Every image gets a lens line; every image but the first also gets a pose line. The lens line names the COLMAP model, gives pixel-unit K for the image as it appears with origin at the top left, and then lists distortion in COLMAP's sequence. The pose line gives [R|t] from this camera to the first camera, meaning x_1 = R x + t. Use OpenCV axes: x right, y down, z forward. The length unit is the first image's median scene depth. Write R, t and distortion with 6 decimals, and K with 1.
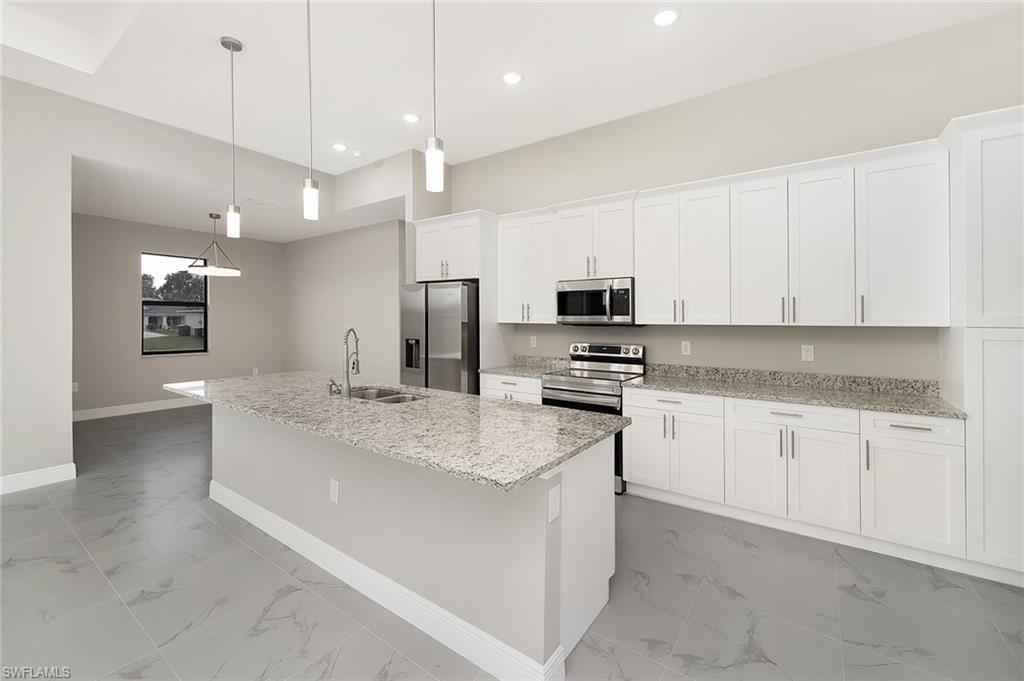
lens RADIAL K [[415.8, 0, 505.1], [0, 415.8, 313.4], [0, 0, 1]] dist [-0.000253, -0.000092]
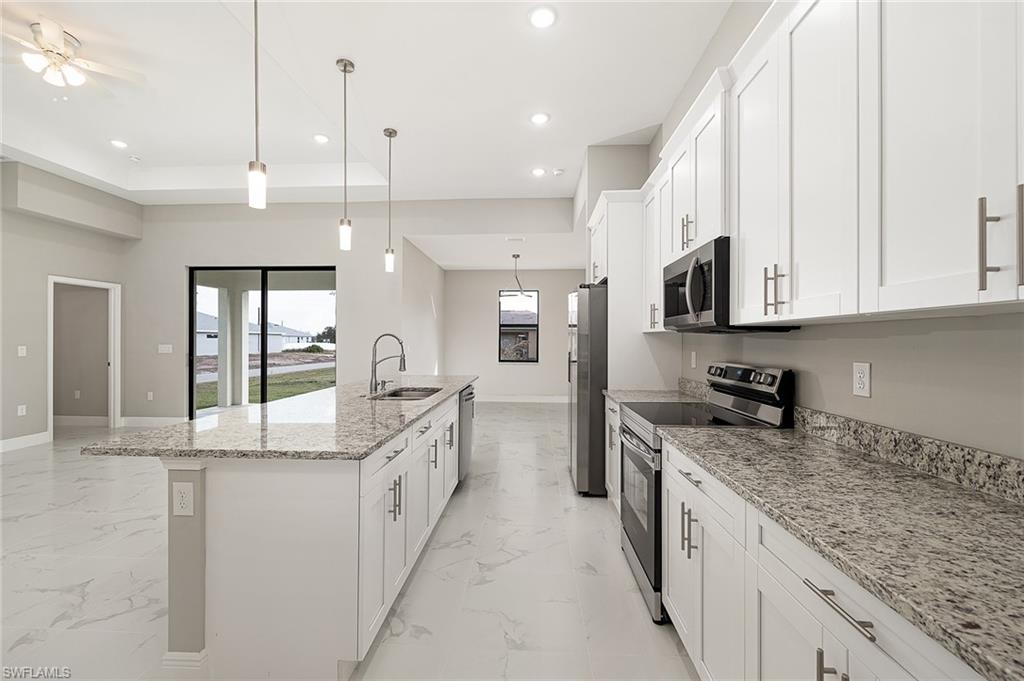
lens RADIAL K [[409.3, 0, 524.7], [0, 409.3, 339.1], [0, 0, 1]] dist [-0.001690, -0.000080]
pose [[0.553232, -0.007204, -0.832996, 0.597637], [0.012543, 0.999921, -0.000318, 0.040146], [0.832933, -0.010273, 0.553279, 0.499996]]
